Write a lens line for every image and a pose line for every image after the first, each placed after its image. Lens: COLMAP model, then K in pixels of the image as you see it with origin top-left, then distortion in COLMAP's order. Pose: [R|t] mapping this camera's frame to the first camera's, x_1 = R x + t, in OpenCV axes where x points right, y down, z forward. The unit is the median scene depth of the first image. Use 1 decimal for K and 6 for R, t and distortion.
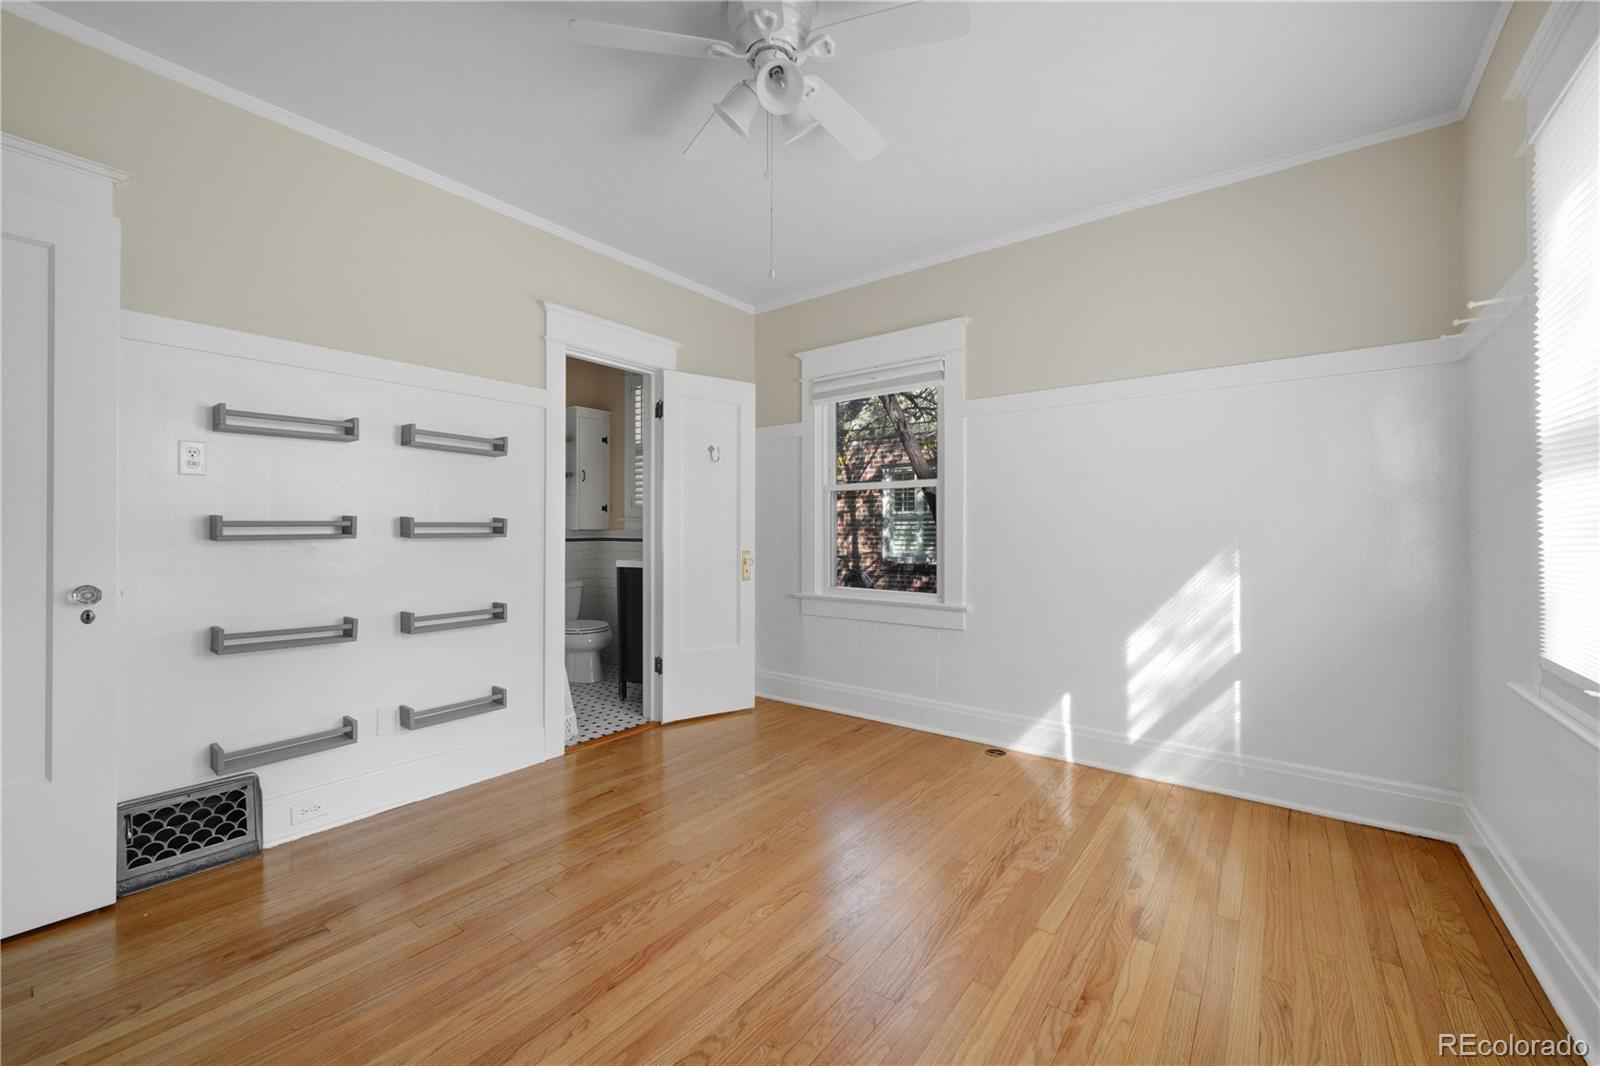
lens RADIAL K [[666.0, 0, 801.9], [0, 666.0, 521.4], [0, 0, 1]] dist [0.000569, 0.000075]
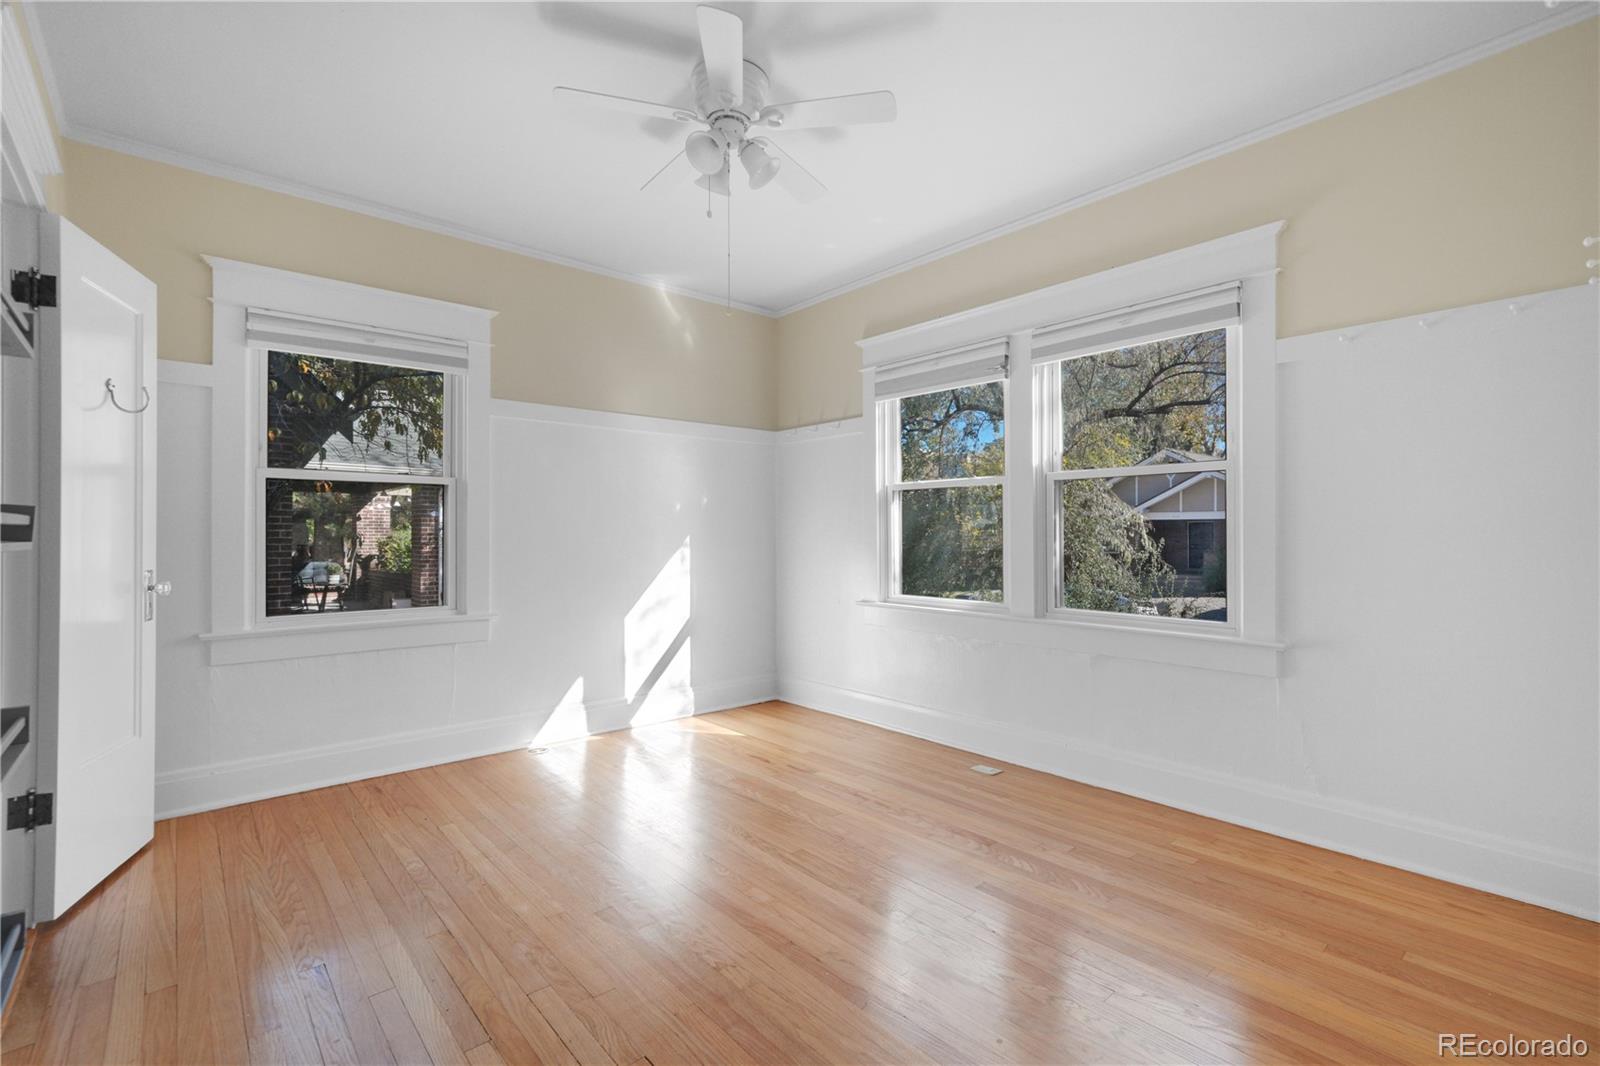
lens RADIAL K [[744.1, 0, 806.5], [0, 744.1, 526.4], [0, 0, 1]] dist [0.002692, 0.001005]
pose [[0.167554, 0.018898, 0.985682, -0.710615], [0.001632, 0.999810, -0.019446, 0.023800], [-0.985861, 0.004867, 0.167492, 0.371214]]
